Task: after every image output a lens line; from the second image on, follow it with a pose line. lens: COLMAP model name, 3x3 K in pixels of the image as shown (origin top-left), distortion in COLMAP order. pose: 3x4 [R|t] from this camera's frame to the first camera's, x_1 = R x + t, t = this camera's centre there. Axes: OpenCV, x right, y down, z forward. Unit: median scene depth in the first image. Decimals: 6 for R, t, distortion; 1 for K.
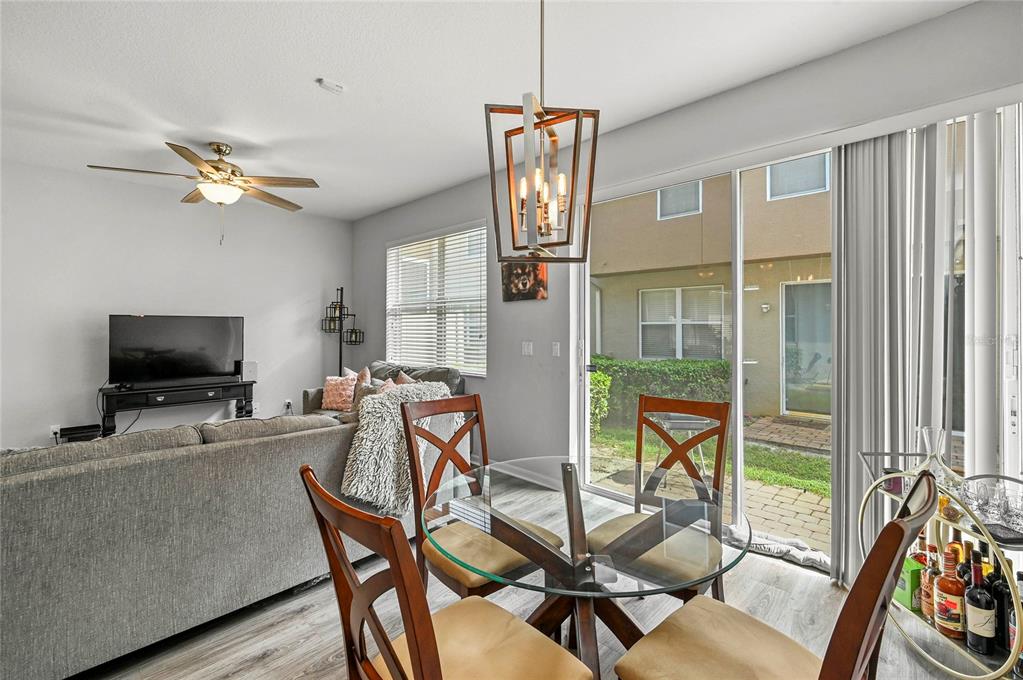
lens RADIAL K [[441.2, 0, 500.4], [0, 441.2, 325.7], [0, 0, 1]] dist [-0.001752, 0.000262]
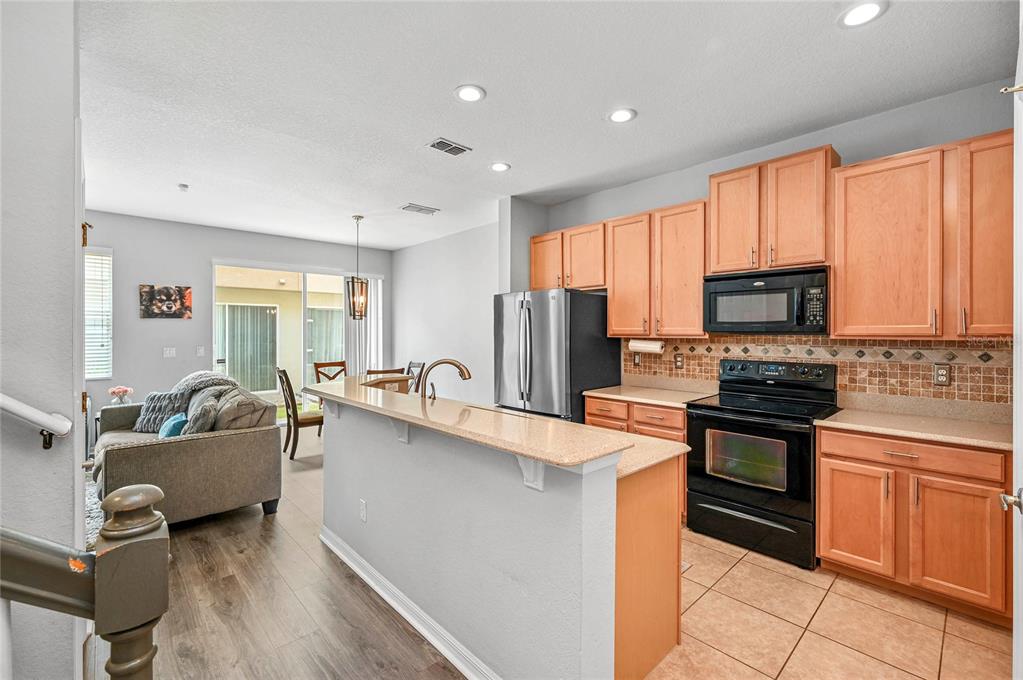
lens RADIAL K [[441.2, 0, 525.8], [0, 441.2, 336.8], [0, 0, 1]] dist [-0.001752, 0.000262]
pose [[0.035117, -0.007750, 0.999353, -1.270708], [-0.002079, 0.999967, 0.007828, -0.011439], [-0.999381, -0.002352, 0.035100, -0.199406]]
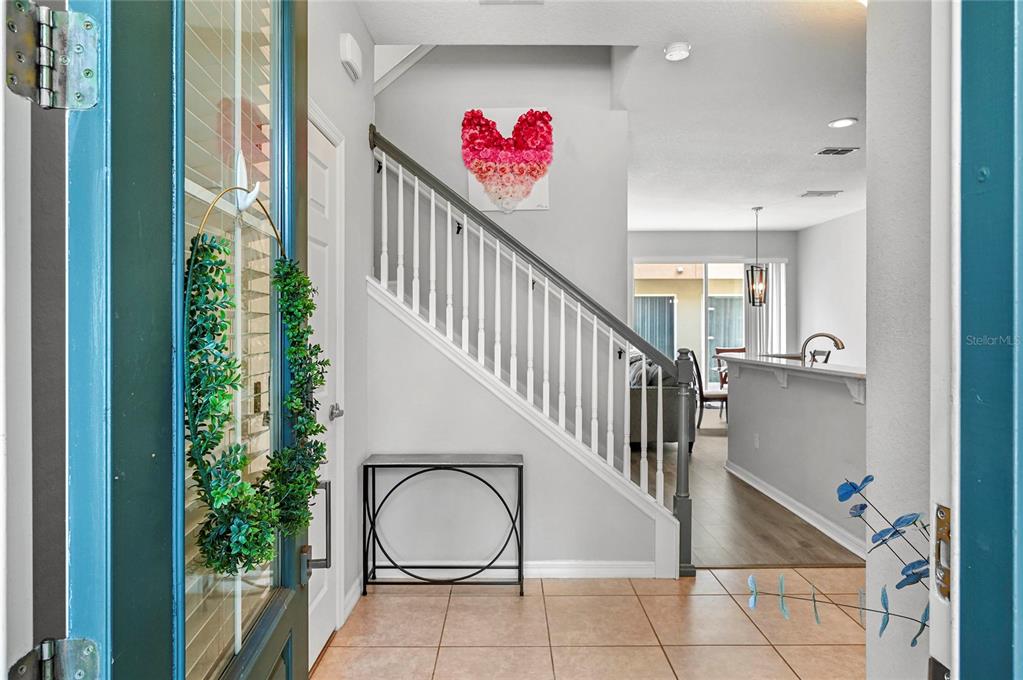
lens RADIAL K [[617.4, 0, 487.0], [0, 617.4, 322.8], [0, 0, 1]] dist [0.002329, 0.000367]
pose [[0.732718, 0.008325, 0.680481, -1.883246], [-0.003474, 0.999958, -0.008492, 0.019239], [-0.680523, 0.003858, 0.732716, -0.482080]]
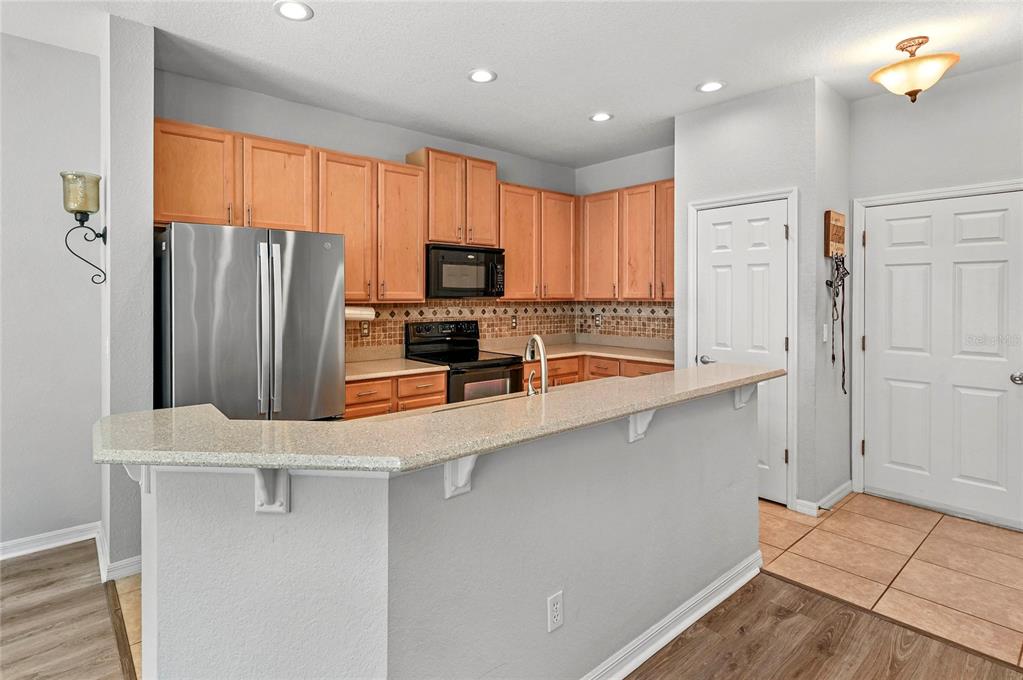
lens RADIAL K [[517.8, 0, 454.4], [0, 517.8, 301.9], [0, 0, 1]] dist [-0.003368, -0.001552]
pose [[-0.992368, 0.001788, 0.123301, -0.611628], [0.002793, 0.999964, 0.007980, -0.012206], [-0.123282, 0.008264, -0.992337, 0.486514]]
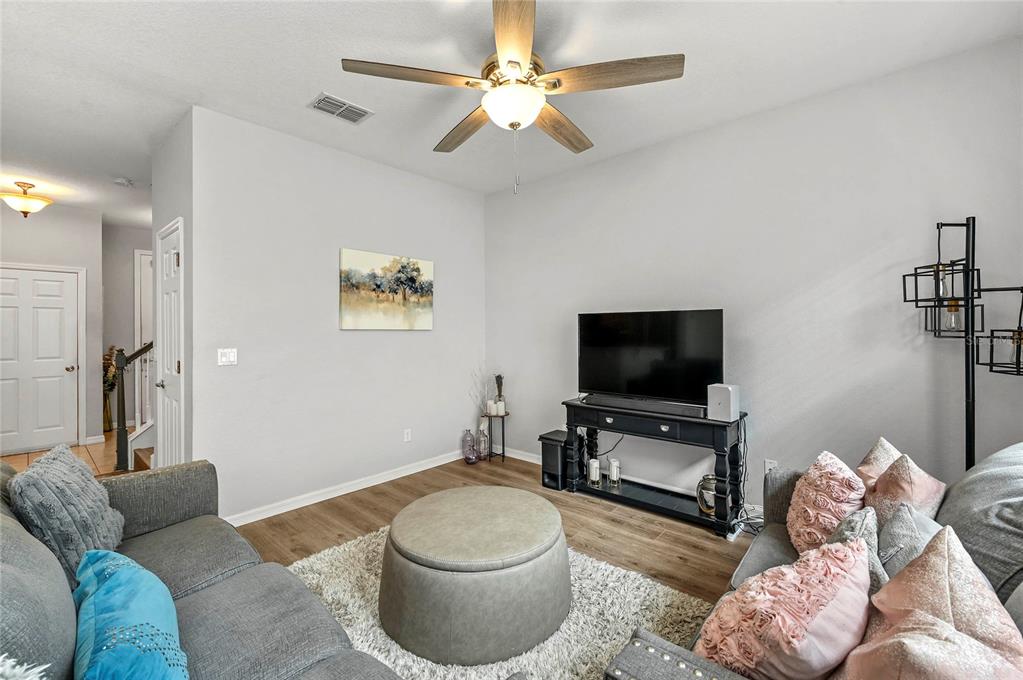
lens RADIAL K [[441.2, 0, 510.6], [0, 441.2, 329.0], [0, 0, 1]] dist [-0.001752, 0.000262]
pose [[0.043269, 0.006456, -0.999043, -0.010814], [0.010334, 0.999923, 0.006910, 0.000817], [0.999010, -0.010623, 0.043199, 0.850788]]
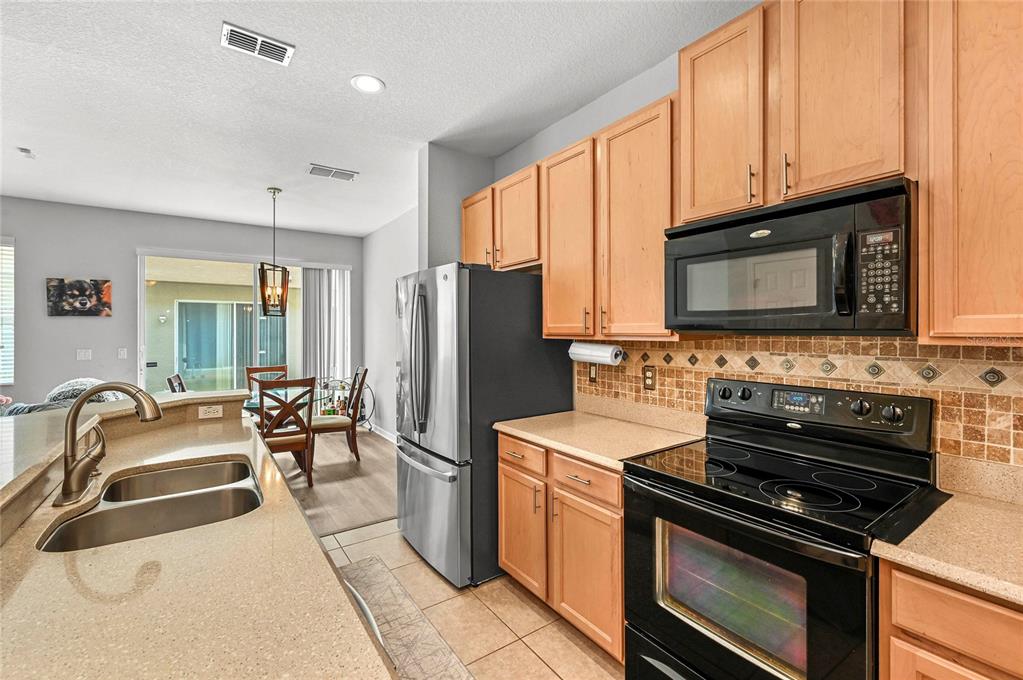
lens RADIAL K [[441.2, 0, 524.9], [0, 441.2, 333.3], [0, 0, 1]] dist [-0.001752, 0.000262]
pose [[0.173475, -0.003139, 0.984833, -0.914641], [-0.000128, 0.999995, 0.003209, -0.012959], [-0.984838, -0.000683, 0.173474, -0.434676]]
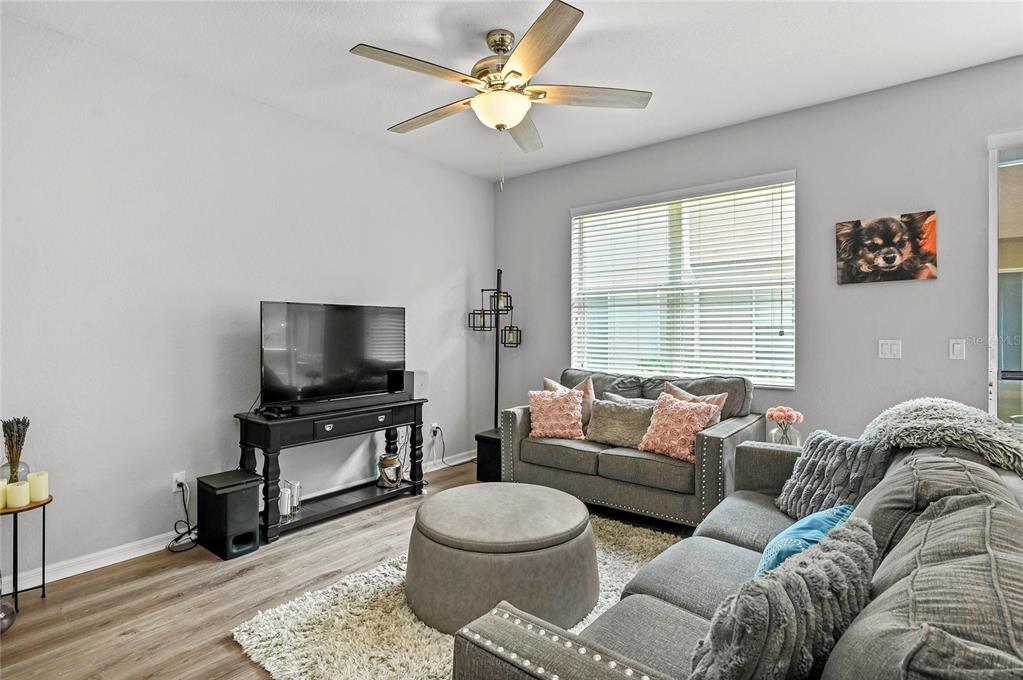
lens RADIAL K [[512.0, 0, 504.2], [0, 512.0, 330.9], [0, 0, 1]] dist [0.008440, -0.003097]
pose [[0.995645, -0.000306, 0.093225, -0.613287], [0.000151, 0.999999, 0.001671, 0.019800], [-0.093226, -0.001650, 0.995644, 0.215318]]
